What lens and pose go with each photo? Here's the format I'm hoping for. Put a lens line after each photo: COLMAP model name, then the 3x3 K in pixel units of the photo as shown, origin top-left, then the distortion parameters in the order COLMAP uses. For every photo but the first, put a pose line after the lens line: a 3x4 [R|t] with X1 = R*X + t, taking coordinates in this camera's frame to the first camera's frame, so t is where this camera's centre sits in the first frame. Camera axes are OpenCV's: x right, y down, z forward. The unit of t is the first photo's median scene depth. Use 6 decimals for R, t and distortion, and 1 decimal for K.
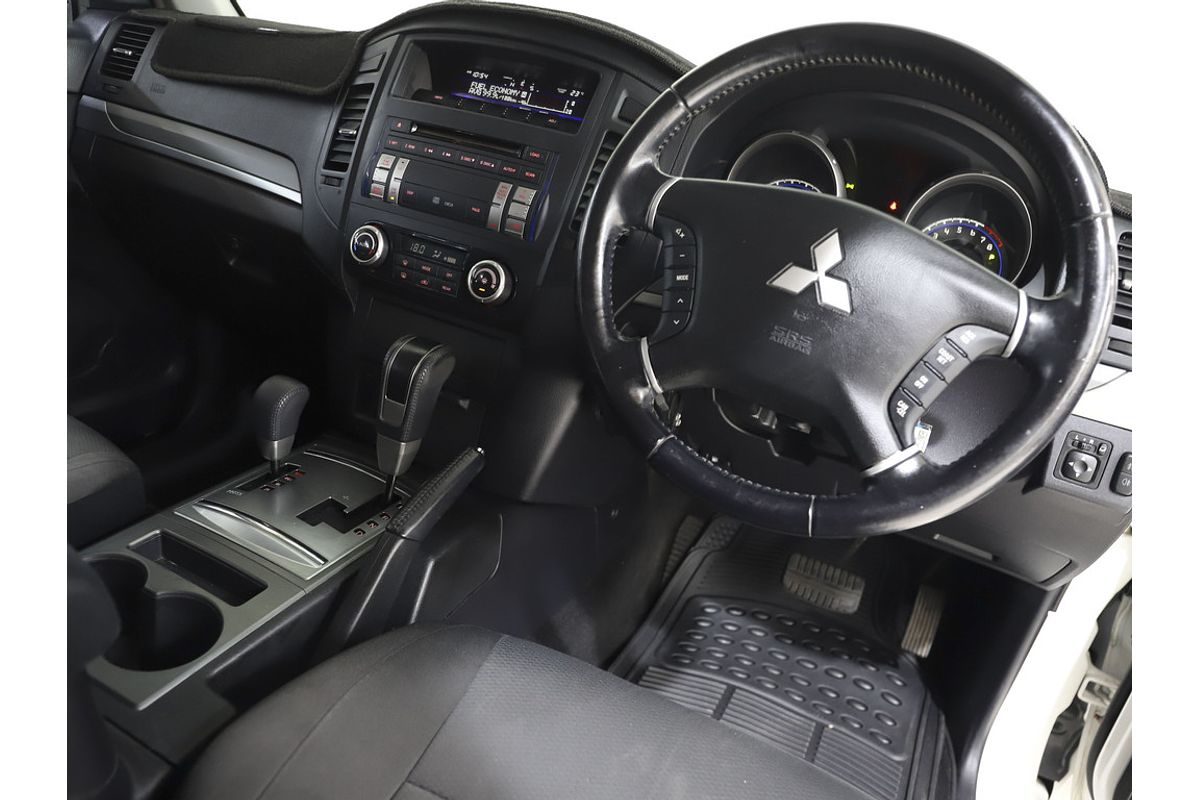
lens RADIAL K [[827.3, 0, 590.5], [0, 827.3, 402.9], [0, 0, 1]] dist [-0.072492, -0.001430]
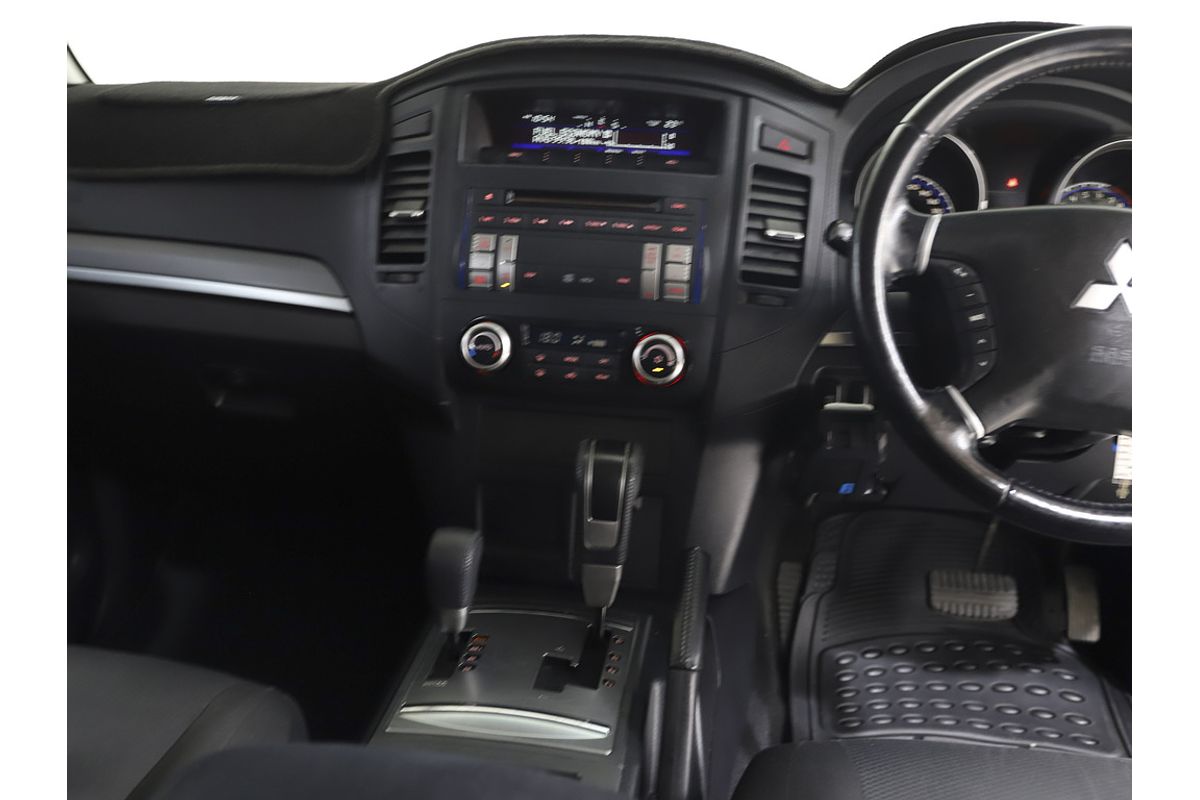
lens RADIAL K [[1064.5, 0, 592.0], [0, 1064.5, 396.9], [0, 0, 1]] dist [-0.056004, 0.049792]
pose [[0.943479, -0.231124, 0.237546, -0.432175], [0.237608, 0.971360, 0.001374, -0.118151], [-0.231060, 0.055147, 0.971375, -0.058286]]
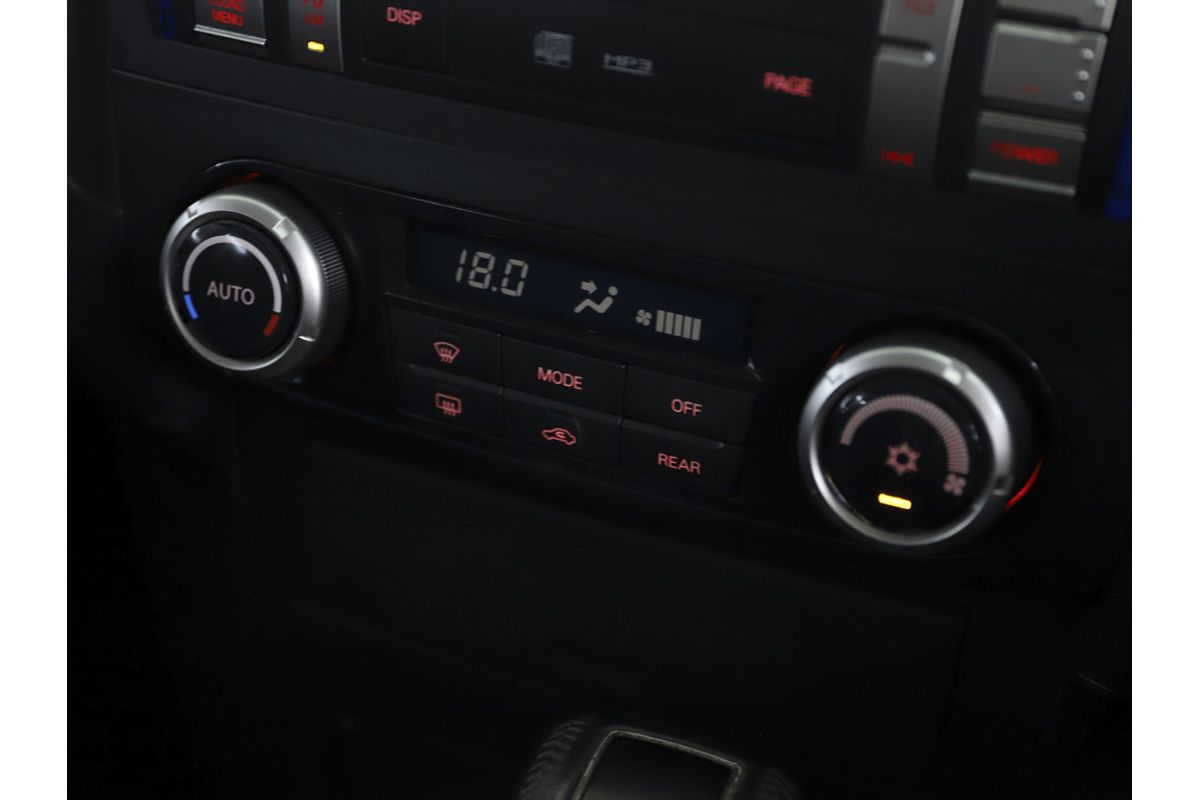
lens RADIAL K [[1747.5, 0, 598.0], [0, 1747.5, 406.1], [0, 0, 1]] dist [0.004642, 0.000000]
pose [[0.983588, -0.163937, -0.075361, -0.153212], [0.176864, 0.958646, 0.222973, -0.243660], [0.035690, -0.232642, 0.971907, 0.556917]]
